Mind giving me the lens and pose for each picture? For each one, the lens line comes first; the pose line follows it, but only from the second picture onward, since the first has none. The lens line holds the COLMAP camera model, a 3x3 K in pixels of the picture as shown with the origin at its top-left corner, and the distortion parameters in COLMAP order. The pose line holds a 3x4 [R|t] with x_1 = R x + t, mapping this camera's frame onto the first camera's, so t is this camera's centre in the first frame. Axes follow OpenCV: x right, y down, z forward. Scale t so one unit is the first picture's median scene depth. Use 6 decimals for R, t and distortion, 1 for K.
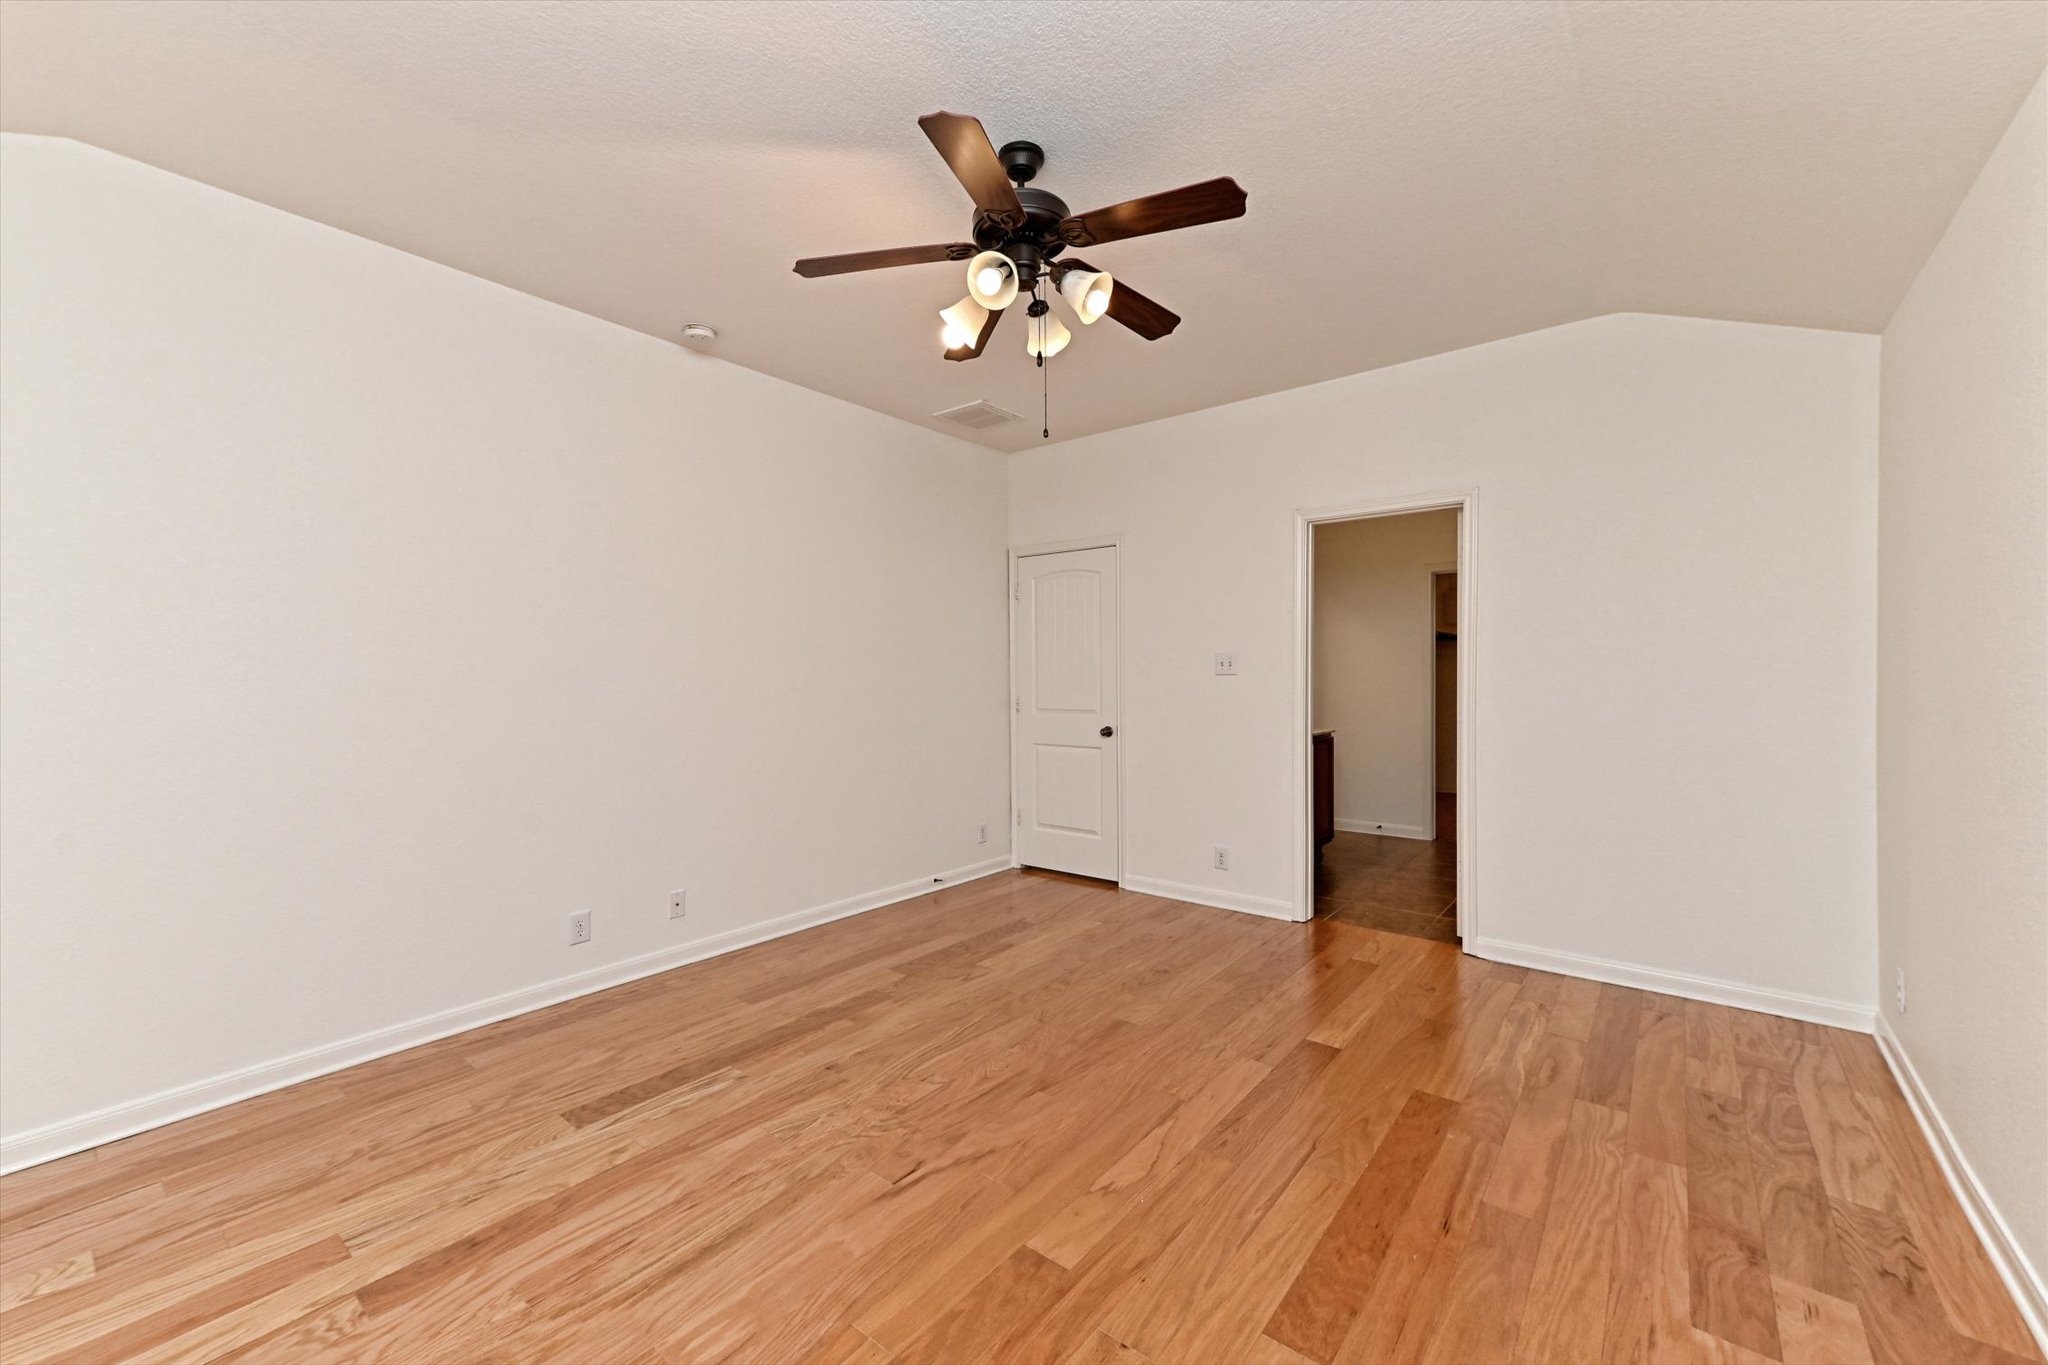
lens RADIAL K [[855.4, 0, 1054.7], [0, 855.4, 676.8], [0, 0, 1]] dist [-0.003515, -0.000094]
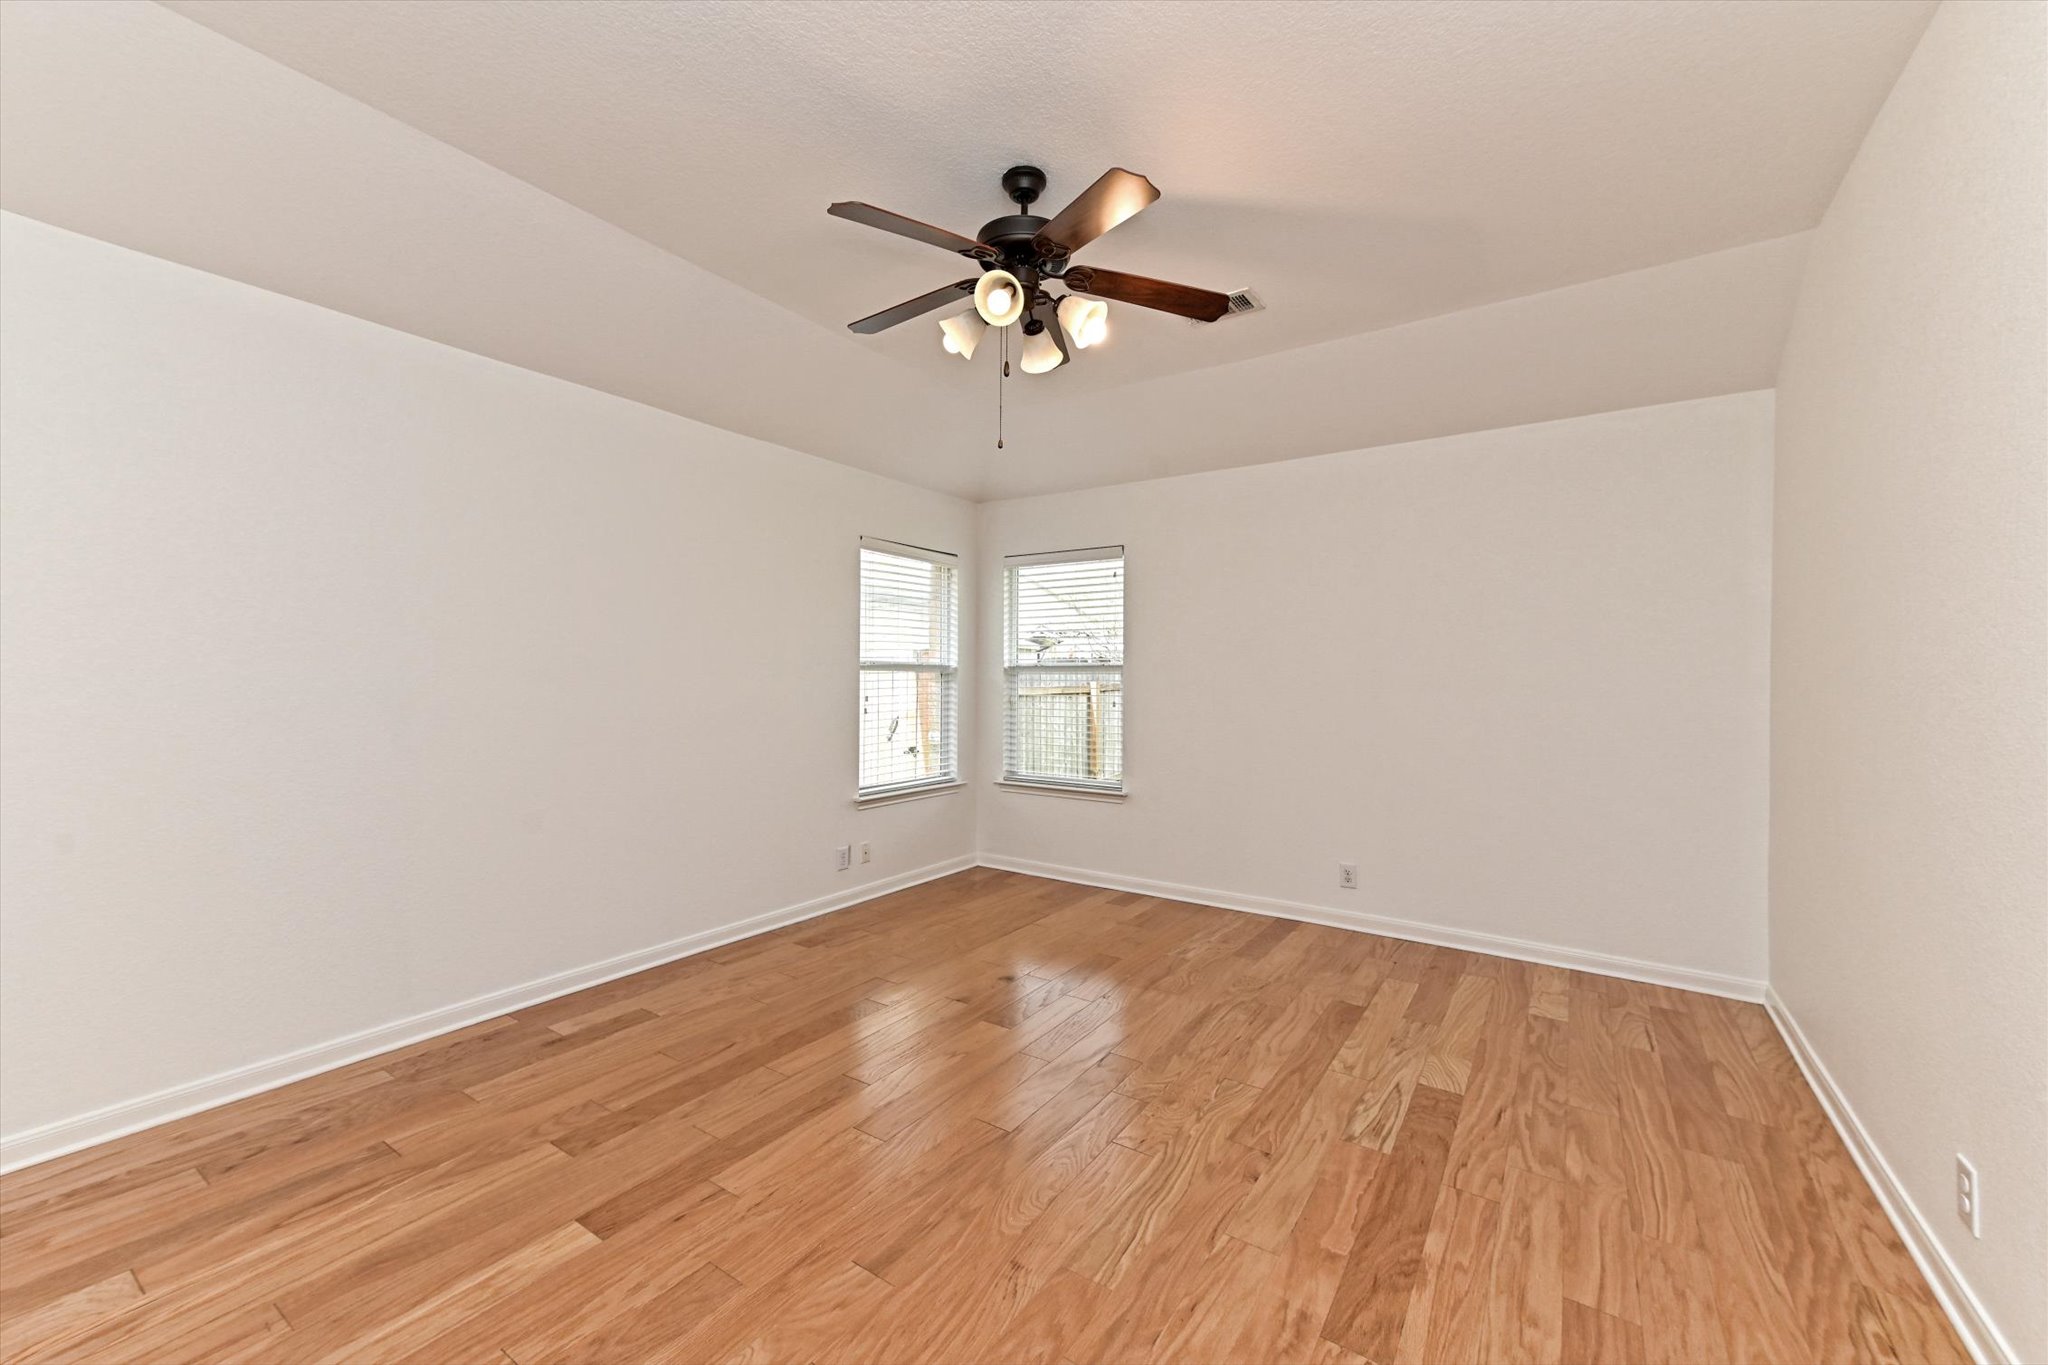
lens RADIAL K [[855.4, 0, 1054.7], [0, 855.4, 676.8], [0, 0, 1]] dist [-0.003515, -0.000094]
pose [[-0.997144, -0.000214, -0.075519, 0.002356], [-0.000251, 1.000000, 0.000481, -0.004120], [0.075519, 0.000499, -0.997144, 1.996065]]
